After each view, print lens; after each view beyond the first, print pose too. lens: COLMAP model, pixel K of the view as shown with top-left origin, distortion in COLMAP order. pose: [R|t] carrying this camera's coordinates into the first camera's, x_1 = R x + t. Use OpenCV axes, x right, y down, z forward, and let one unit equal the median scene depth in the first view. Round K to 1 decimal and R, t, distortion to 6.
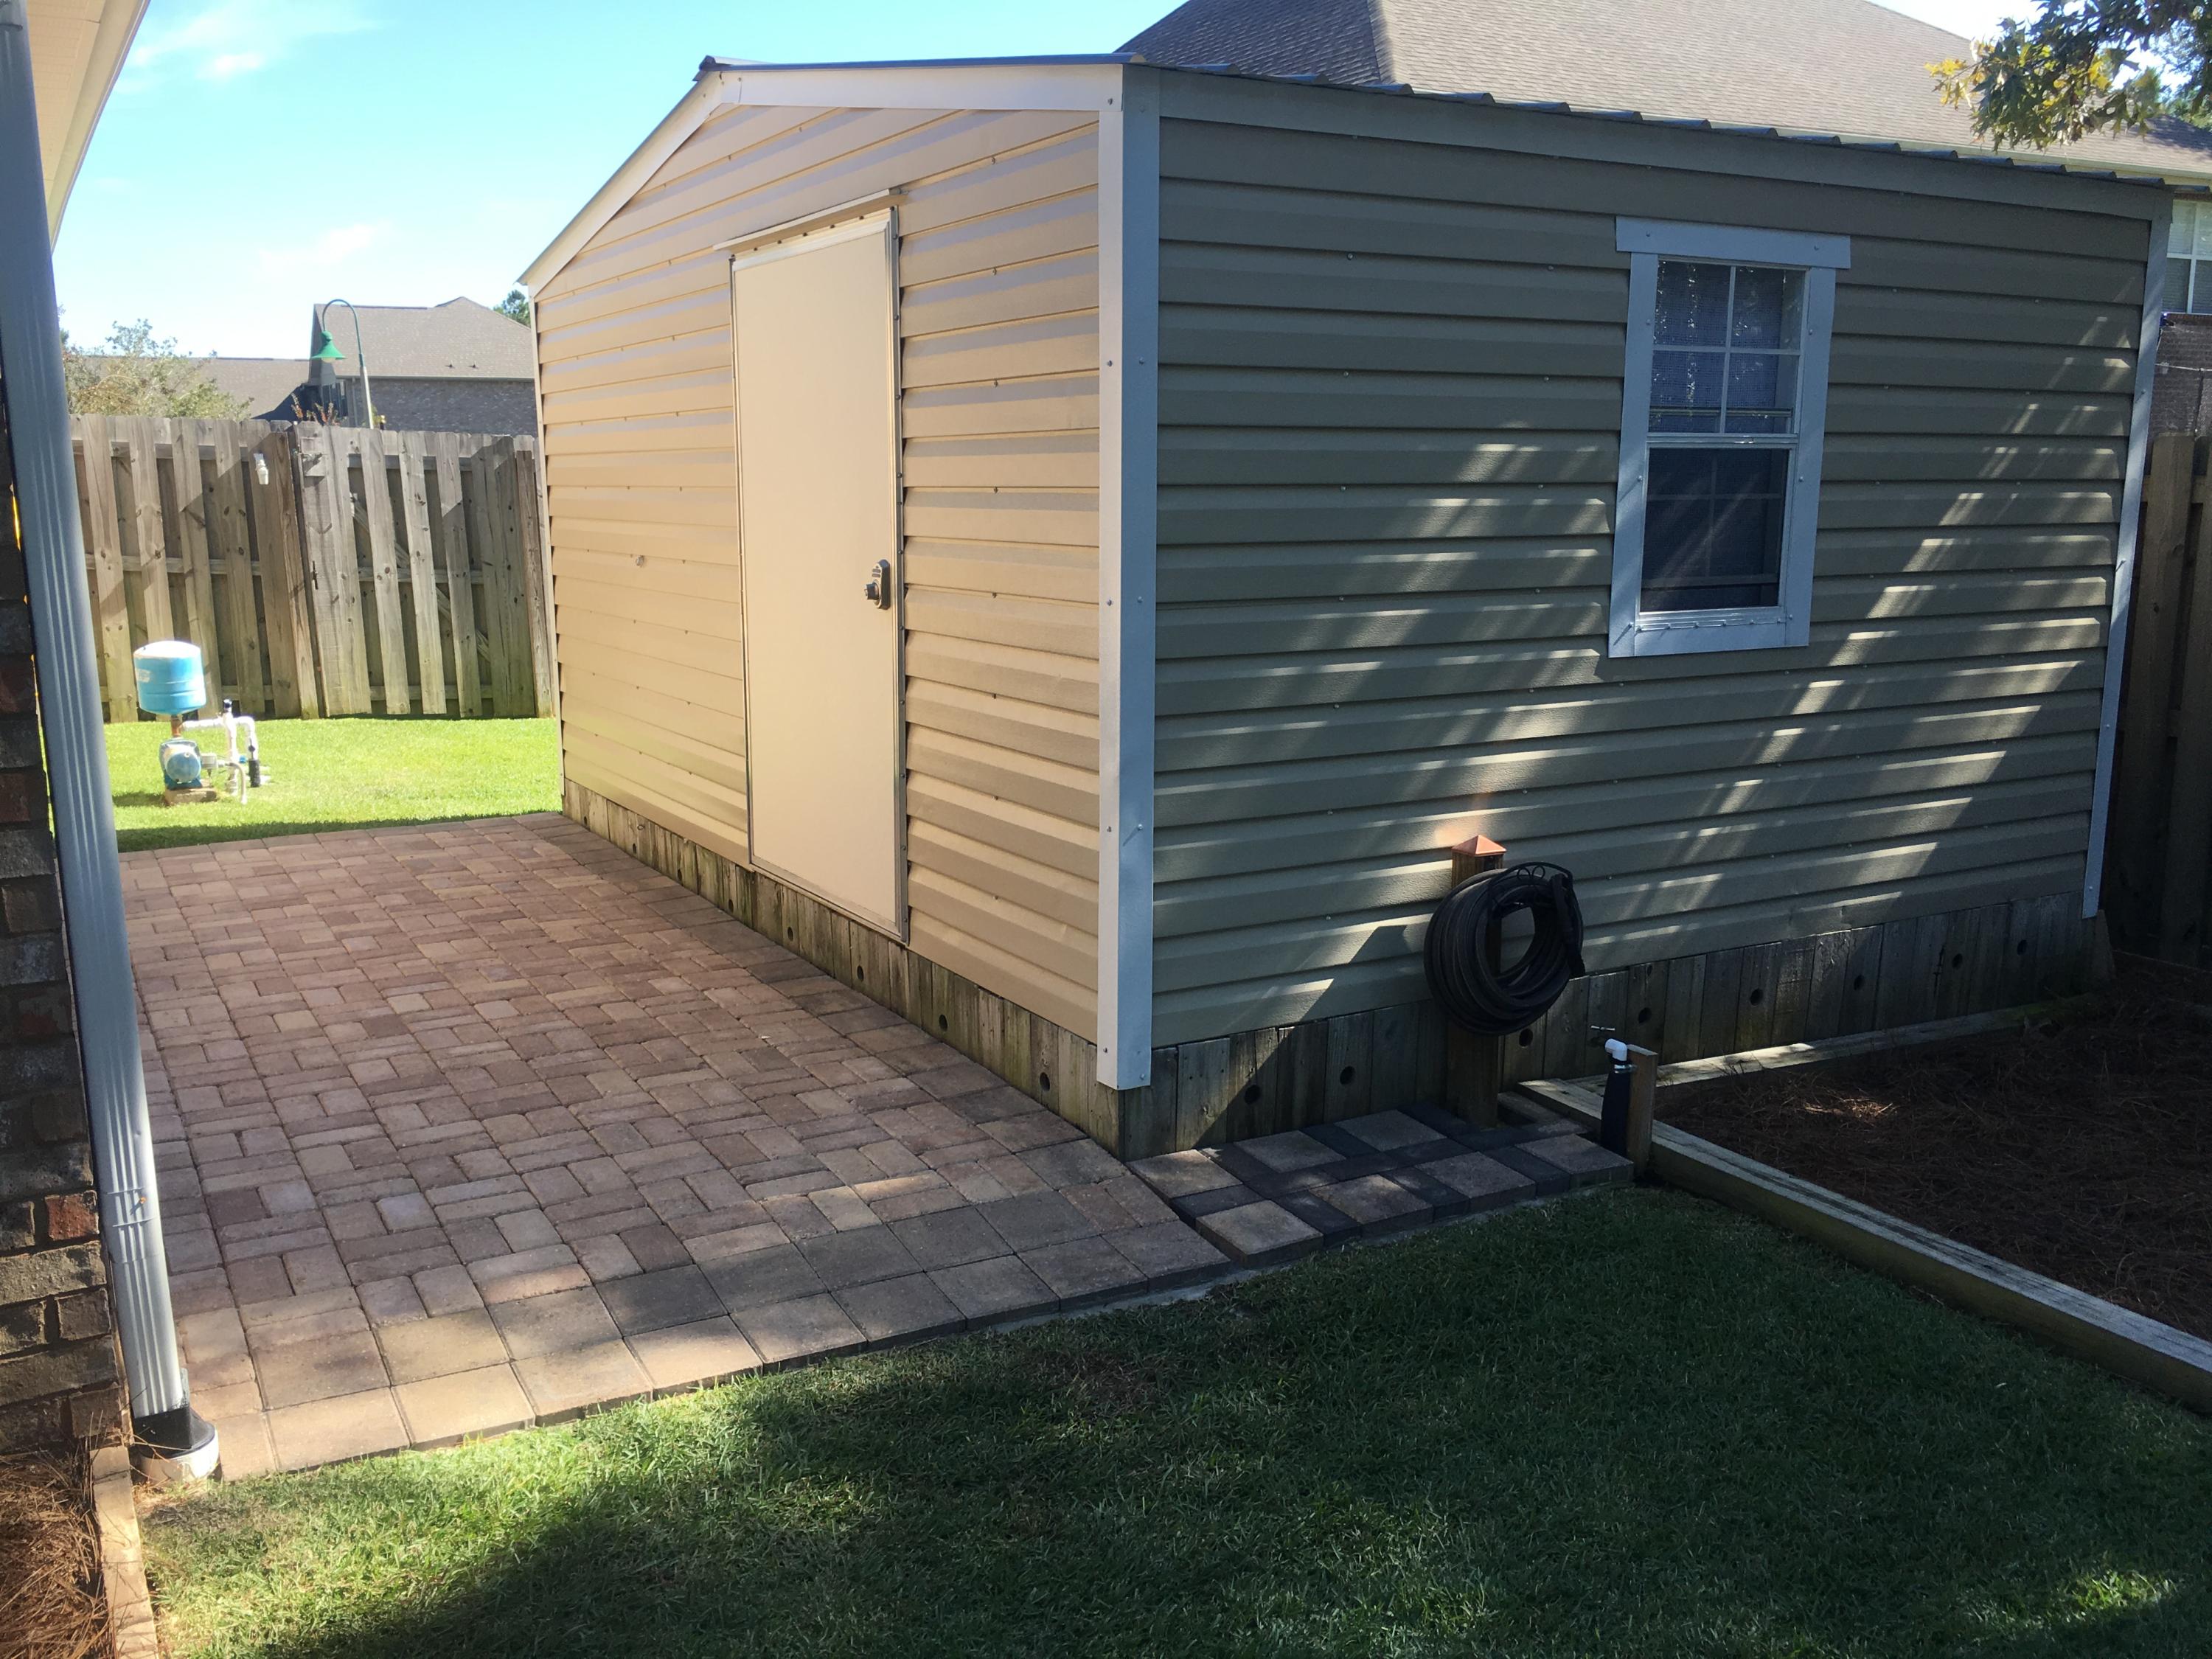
lens RADIAL K [[1886.2, 0, 1106.0], [0, 1886.2, 829.5], [0, 0, 1]] dist [0.090095, -0.127446]
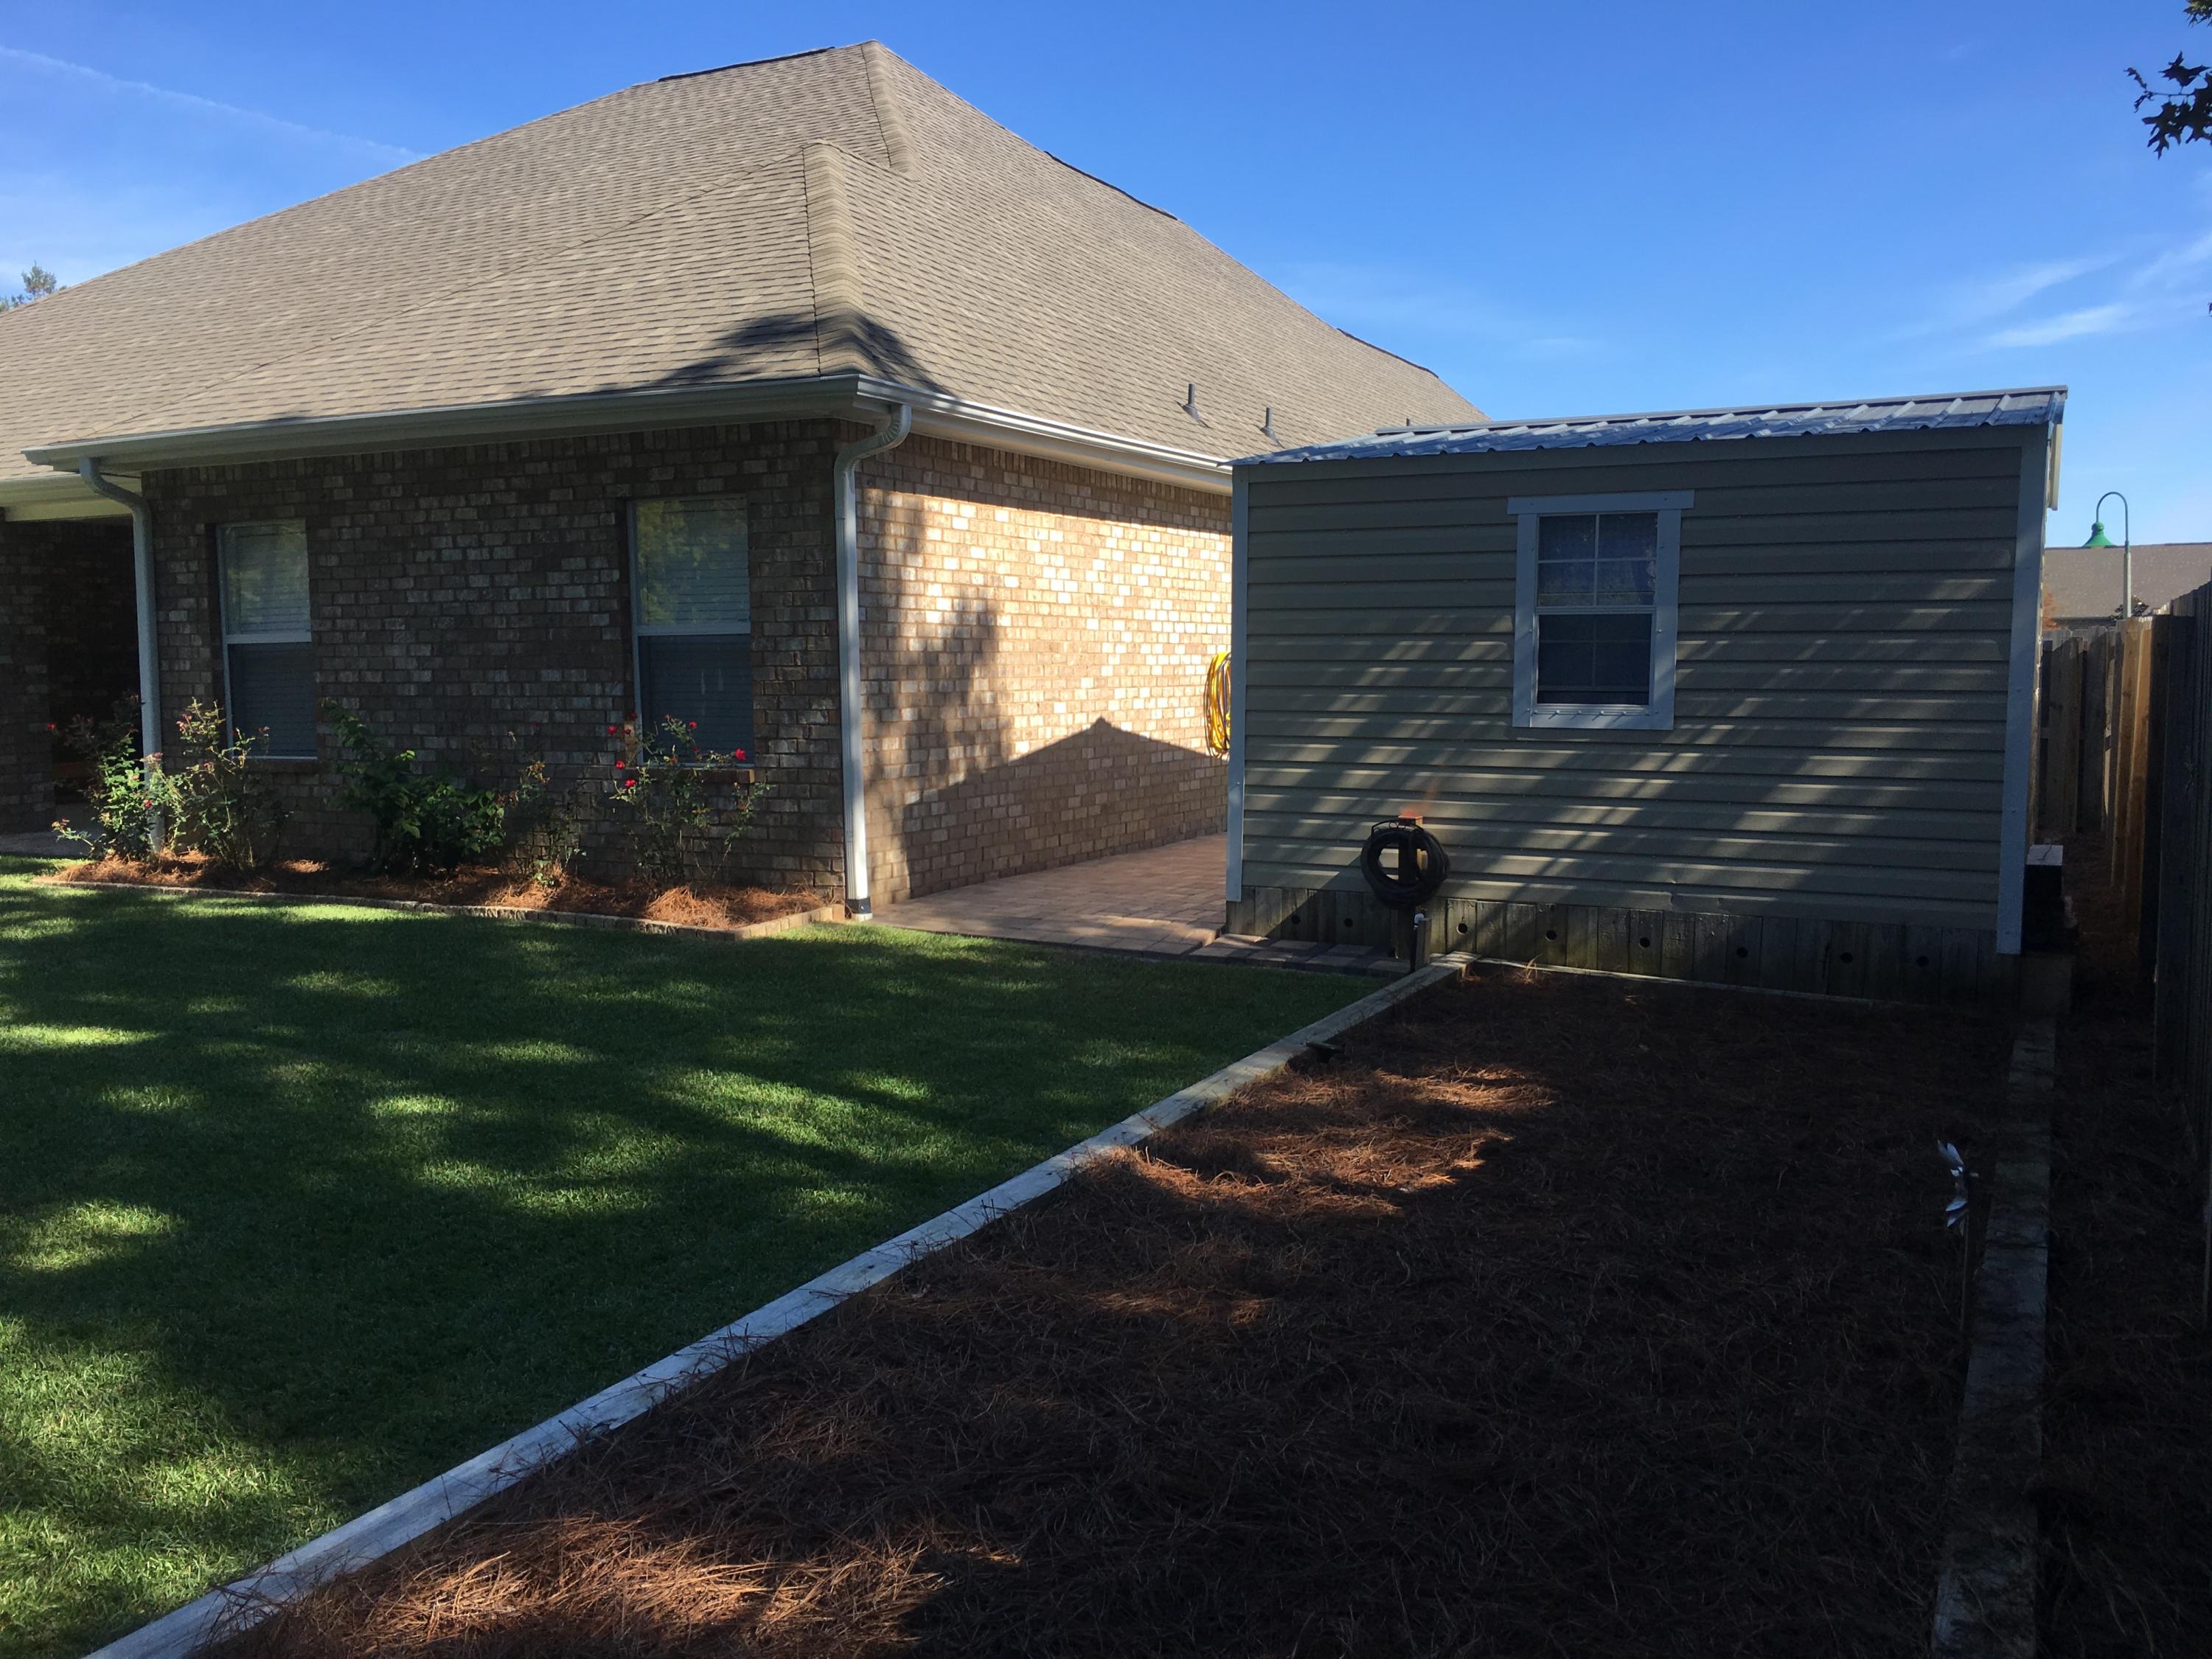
lens RADIAL K [[1877.1, 0, 1094.0], [0, 1877.1, 835.7], [0, 0, 1]] dist [0.081960, -0.125401]
pose [[0.544106, 0.080747, -0.835122, 1.515625], [-0.153452, 0.988146, -0.004435, 0.081207], [0.824865, 0.130564, 0.550047, -0.317791]]
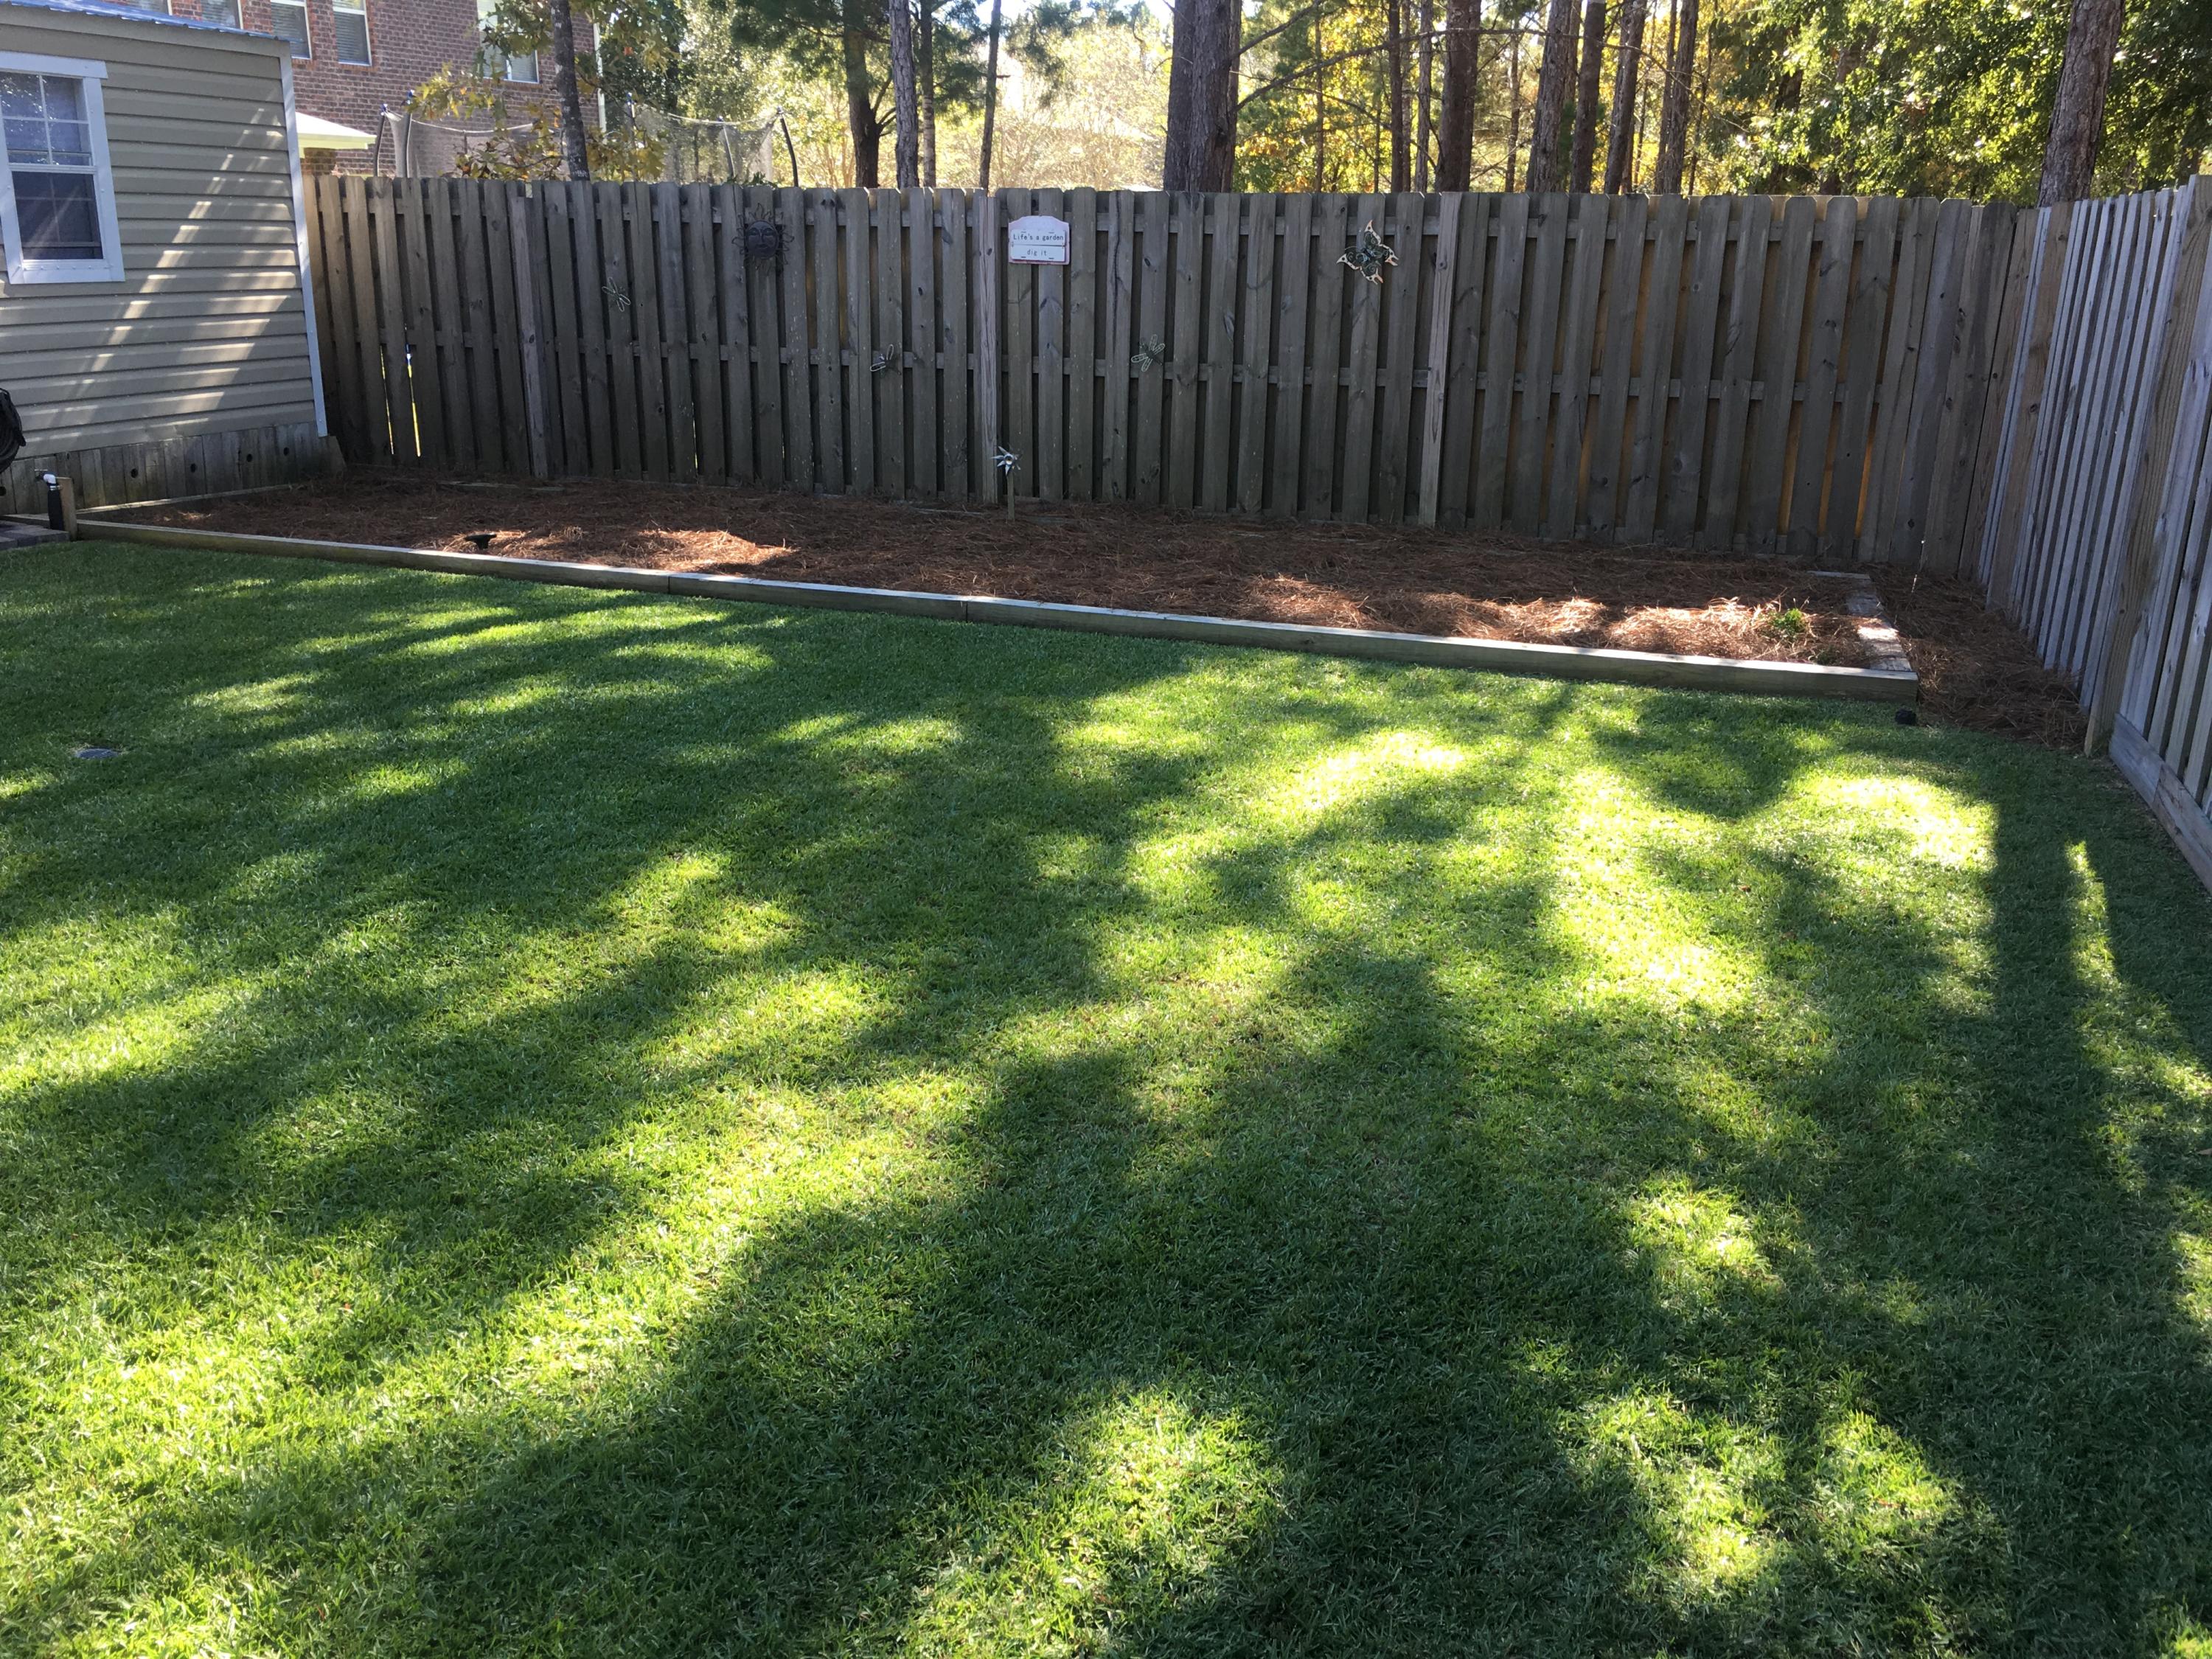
lens RADIAL K [[1899.5, 0, 1095.4], [0, 1899.5, 823.6], [0, 0, 1]] dist [0.072336, -0.103491]
pose [[0.741476, -0.186893, 0.644426, -0.259951], [0.104216, 0.980848, 0.164549, 0.226084], [-0.662837, -0.054850, 0.746752, -1.138687]]
